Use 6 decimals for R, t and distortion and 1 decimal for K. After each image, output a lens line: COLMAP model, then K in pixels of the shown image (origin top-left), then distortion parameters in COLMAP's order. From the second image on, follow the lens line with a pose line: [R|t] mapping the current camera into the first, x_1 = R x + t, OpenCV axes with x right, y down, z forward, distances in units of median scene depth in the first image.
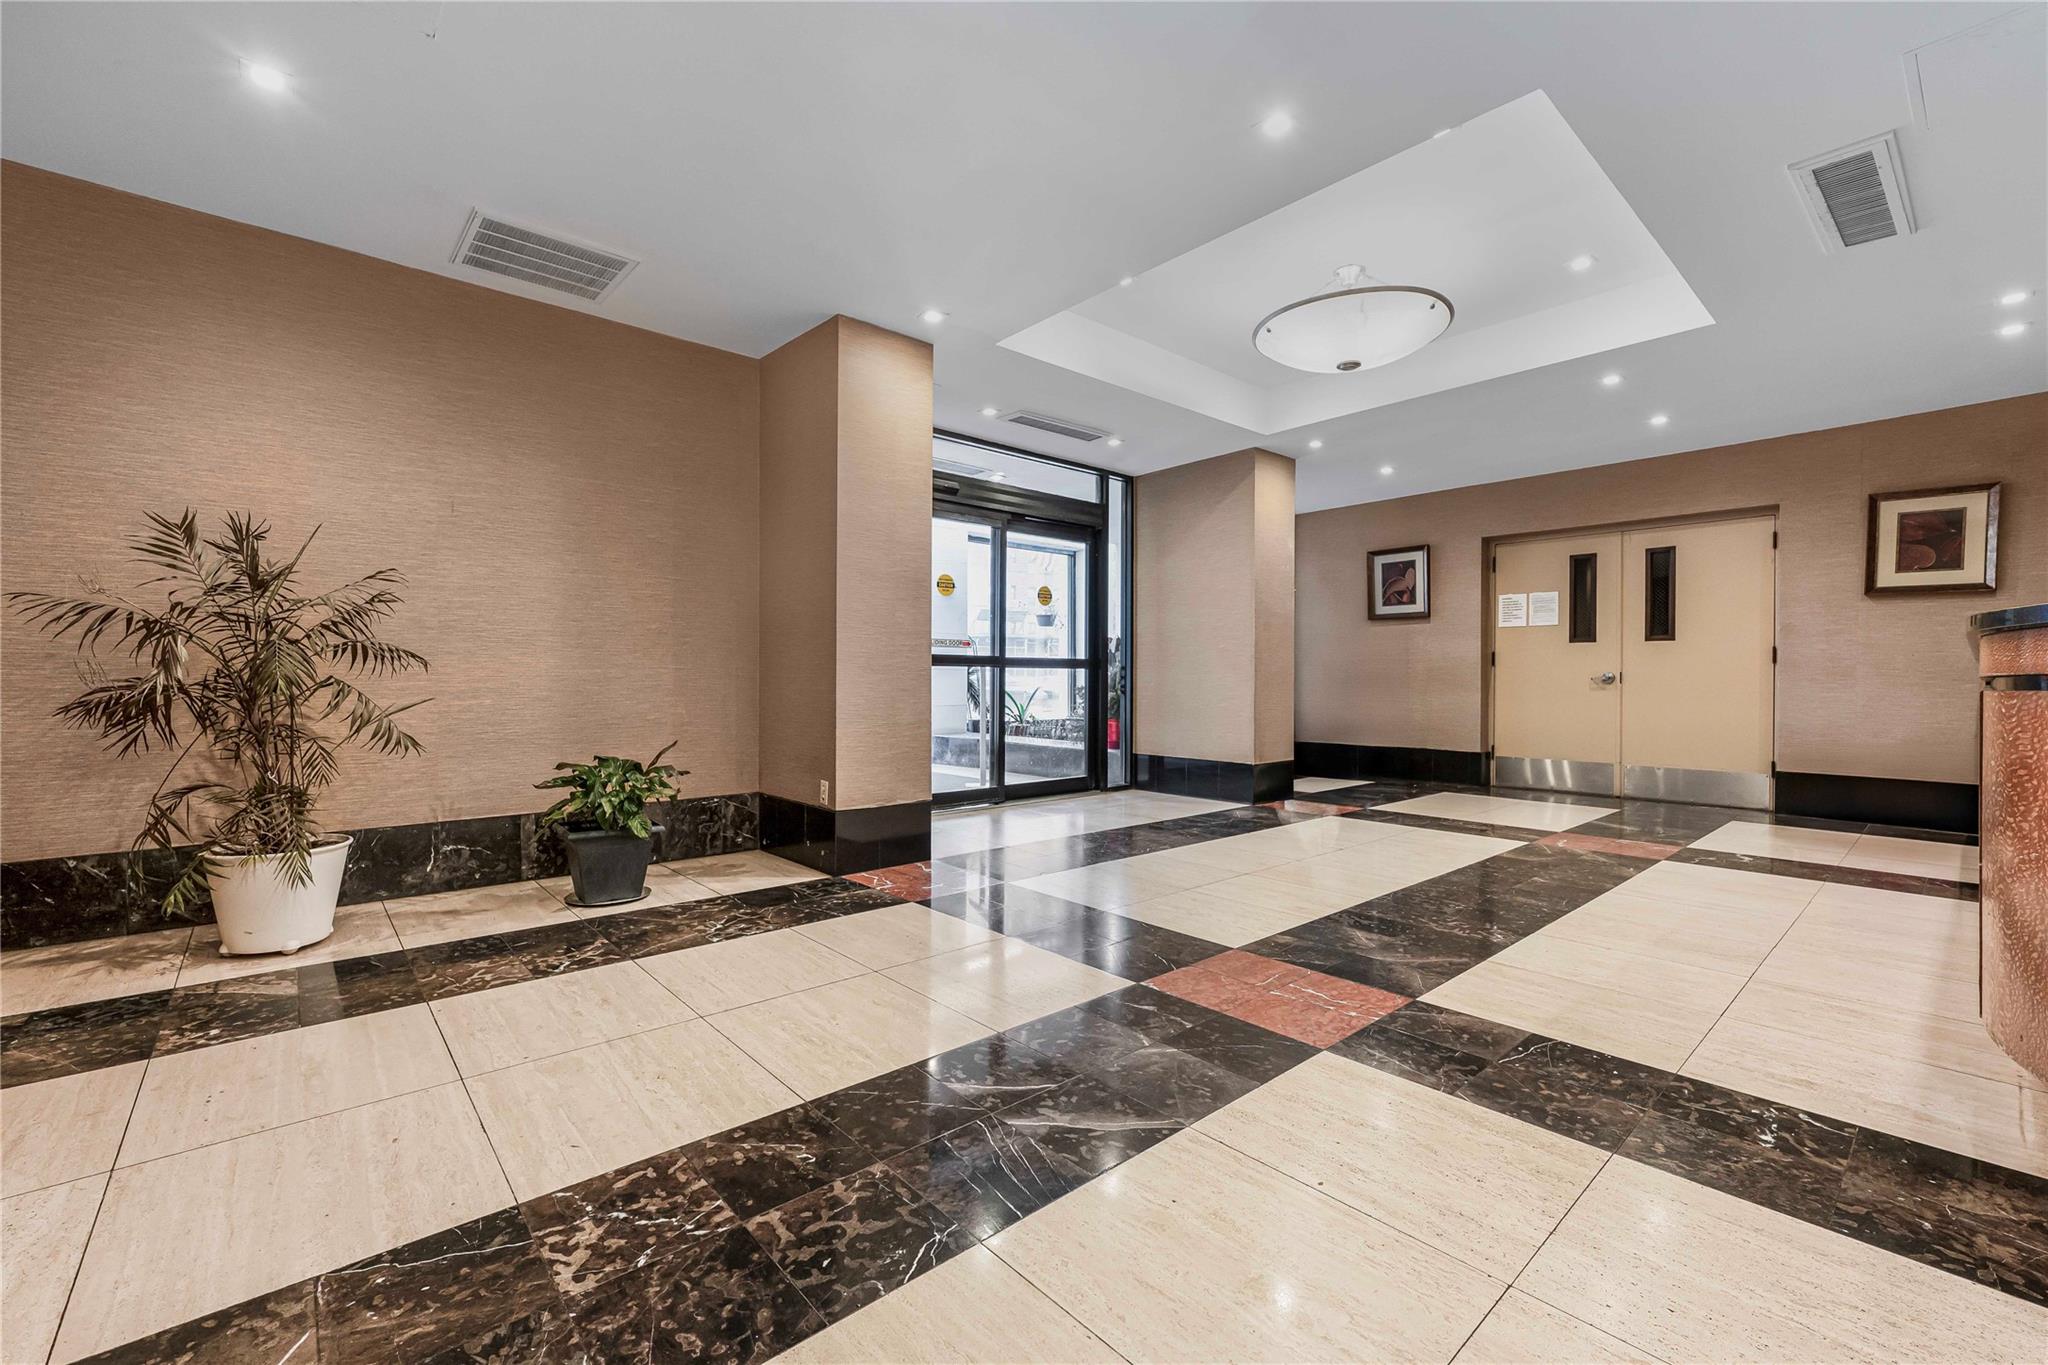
lens RADIAL K [[846.9, 0, 1000.5], [0, 846.9, 689.3], [0, 0, 1]] dist [-0.001089, -0.000037]
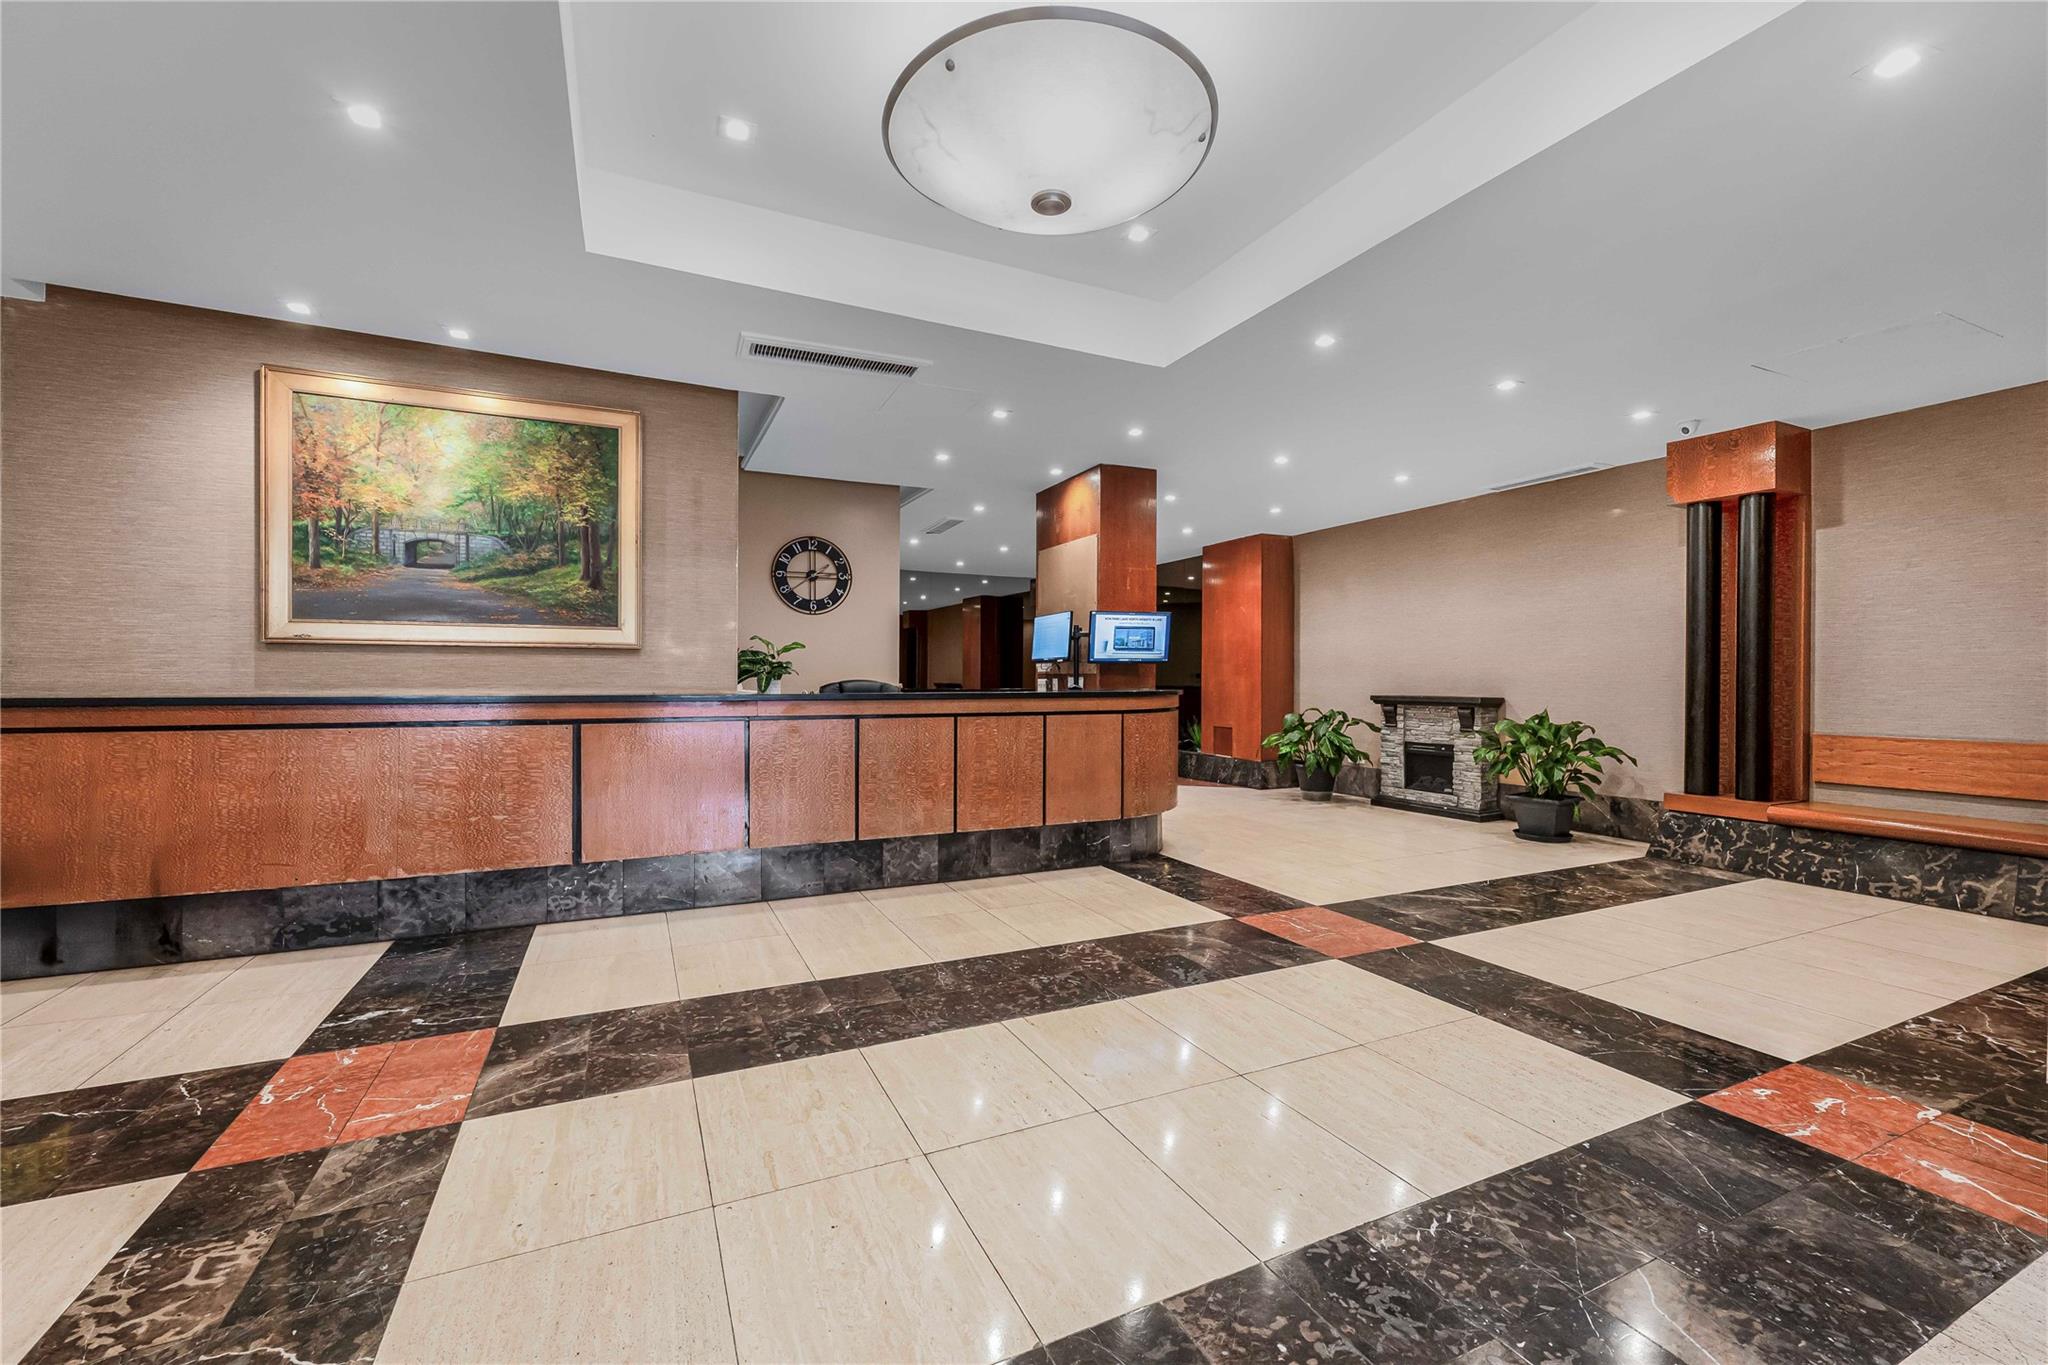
lens RADIAL K [[835.3, 0, 1024.1], [0, 835.3, 671.9], [0, 0, 1]] dist [-0.001670, 0.000388]
pose [[-0.969143, -0.005395, 0.246440, 0.408556], [-0.005396, 0.999985, 0.000671, -0.076689], [-0.246440, -0.000680, -0.969158, 2.186094]]
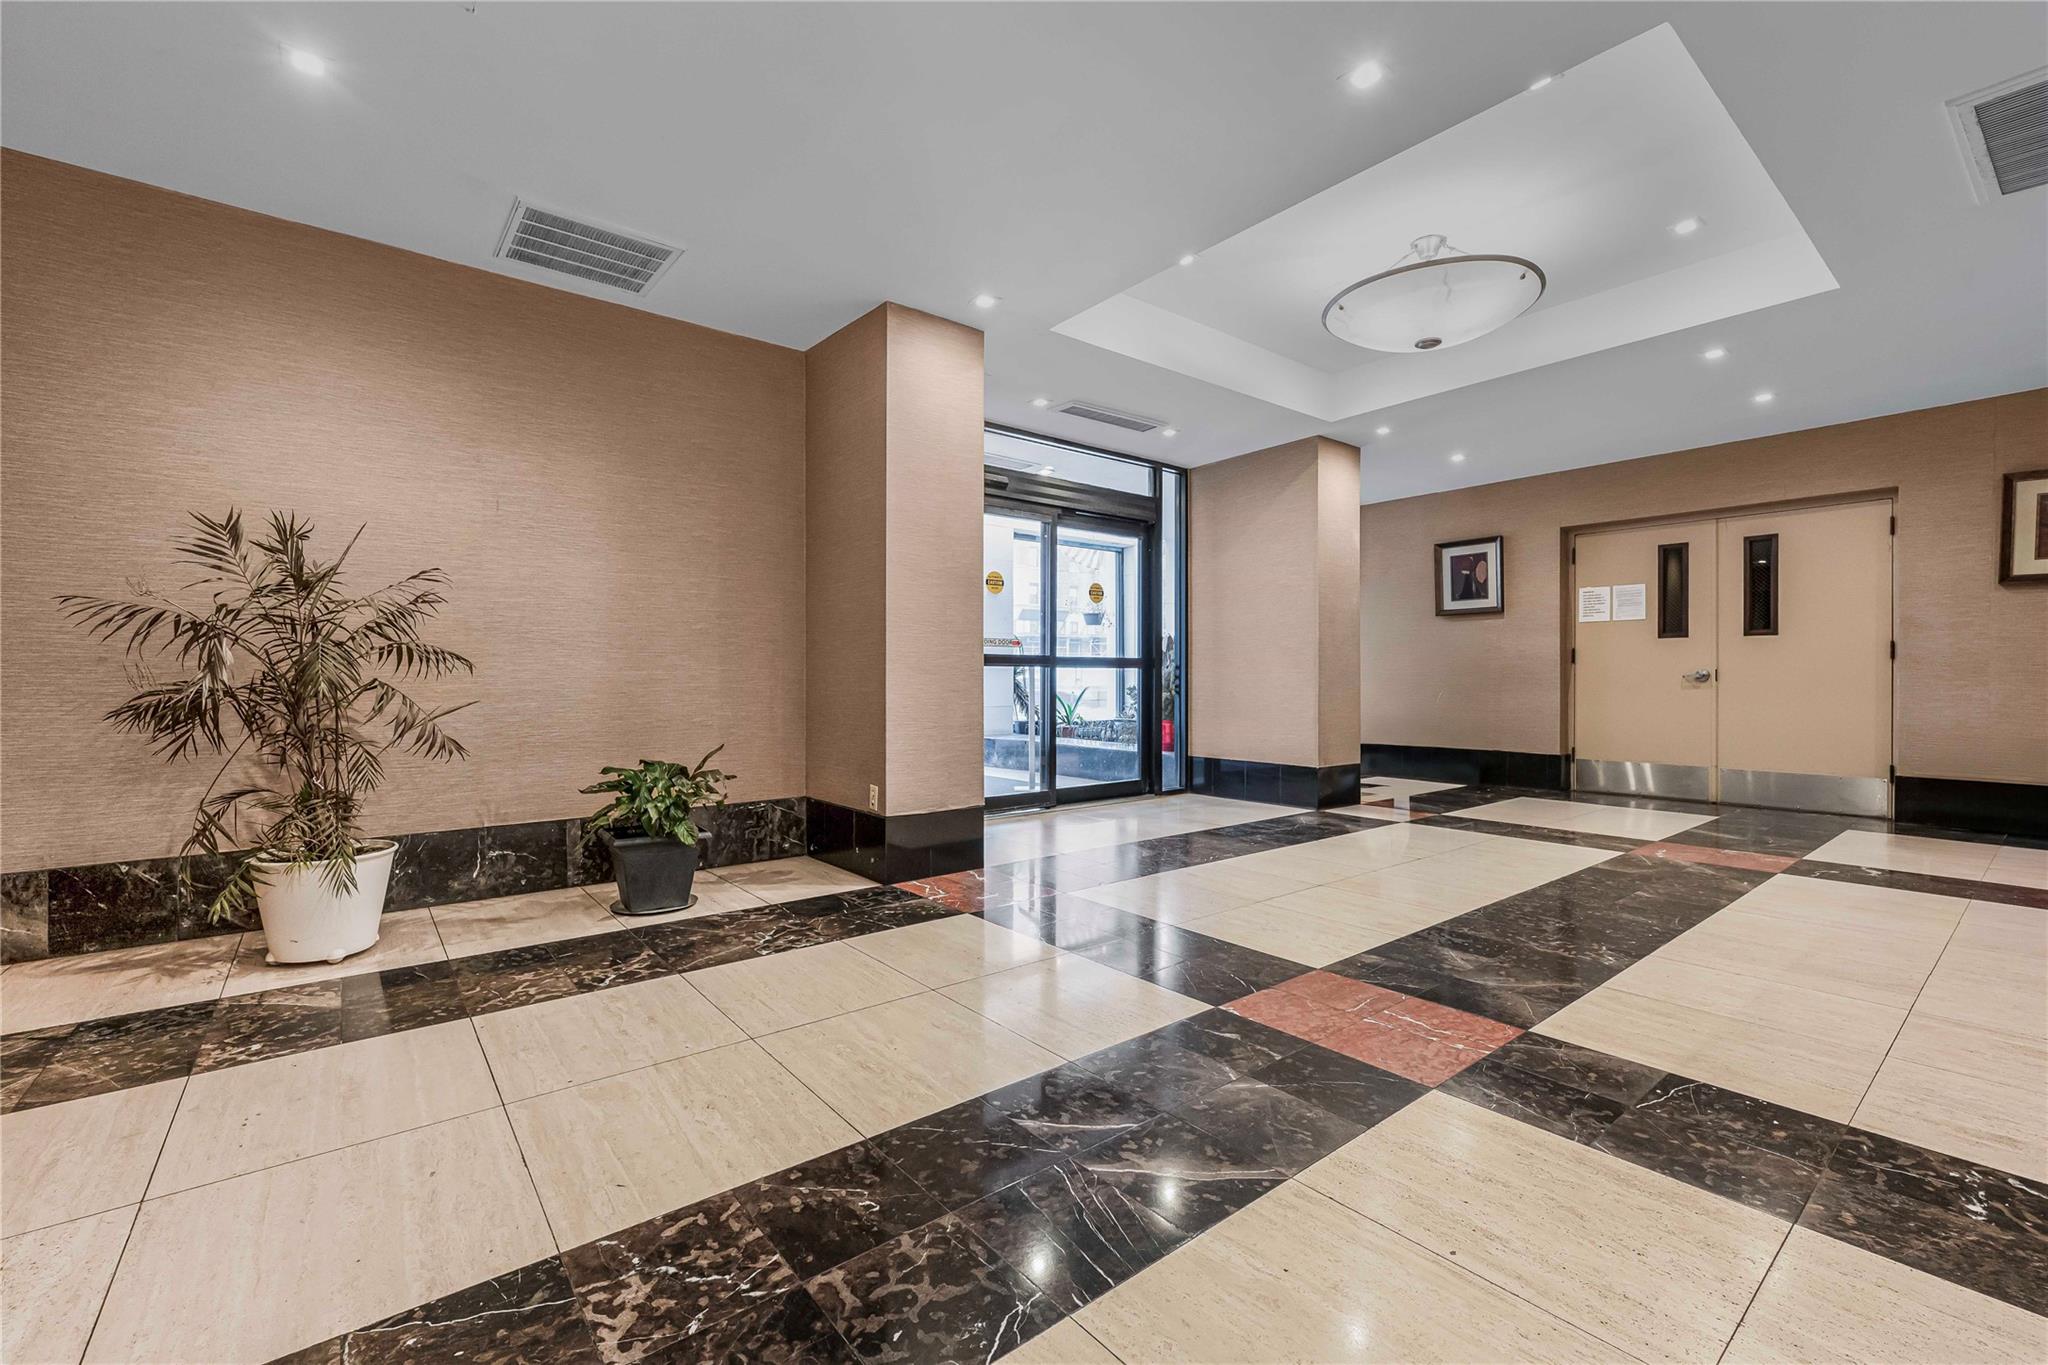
lens RADIAL K [[846.9, 0, 1000.5], [0, 846.9, 689.3], [0, 0, 1]] dist [-0.001089, -0.000037]
pose [[0.998999, -0.003316, -0.044600, -0.027419], [0.003294, 0.999994, -0.000568, -0.000542], [0.044602, 0.000420, 0.999005, 0.057453]]
